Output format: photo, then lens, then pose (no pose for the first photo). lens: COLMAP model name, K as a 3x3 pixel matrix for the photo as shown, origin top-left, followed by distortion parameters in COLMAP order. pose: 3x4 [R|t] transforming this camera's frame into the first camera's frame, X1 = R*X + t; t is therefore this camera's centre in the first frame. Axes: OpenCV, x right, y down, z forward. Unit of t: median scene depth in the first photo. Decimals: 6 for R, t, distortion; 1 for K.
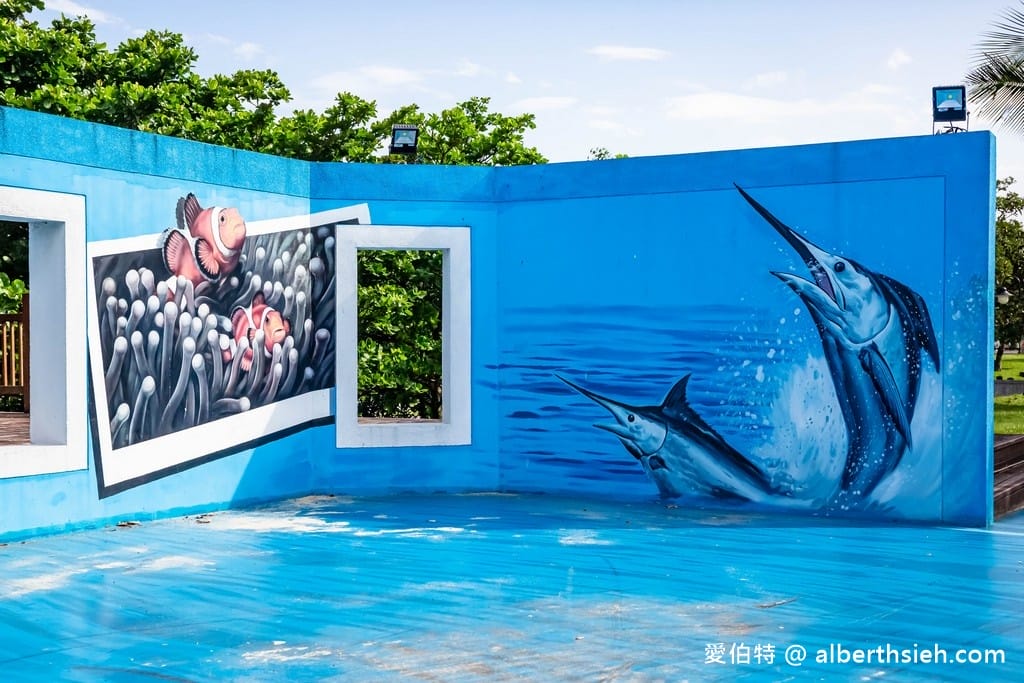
lens RADIAL K [[1356.5, 0, 509.8], [0, 1356.5, 348.8], [0, 0, 1]] dist [0.066333, 0.000000]
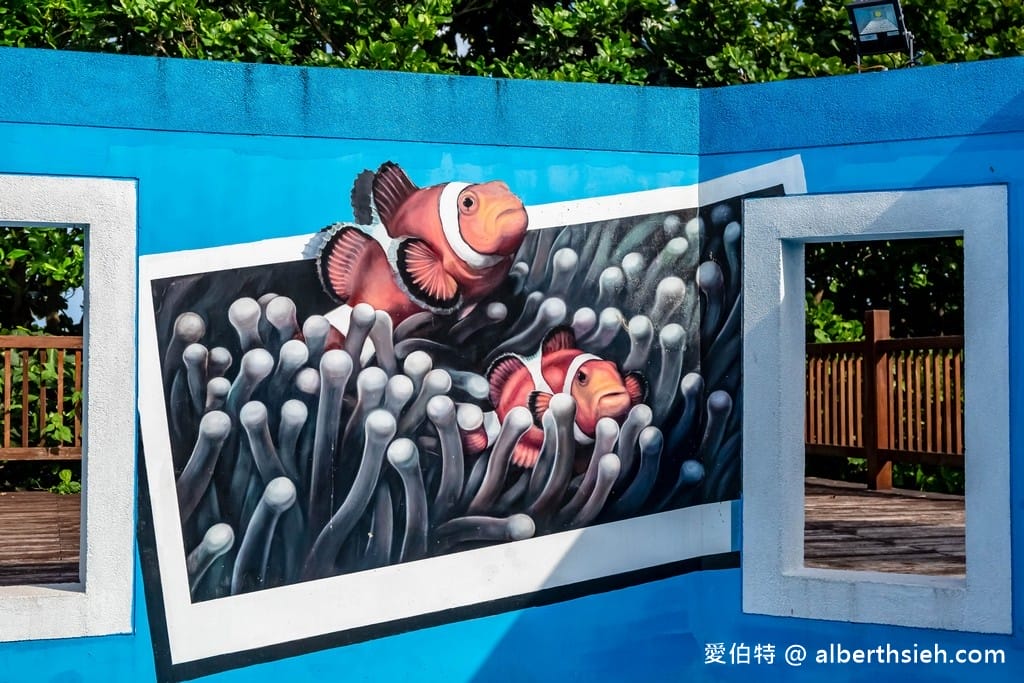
lens RADIAL K [[1558.2, 0, 512.1], [0, 1558.2, 335.2], [0, 0, 1]] dist [0.071430, 0.000000]
pose [[0.744056, -0.010769, -0.668030, 0.241221], [-0.005451, 0.999739, -0.022187, -0.024770], [0.668095, 0.020149, 0.743803, 0.522417]]
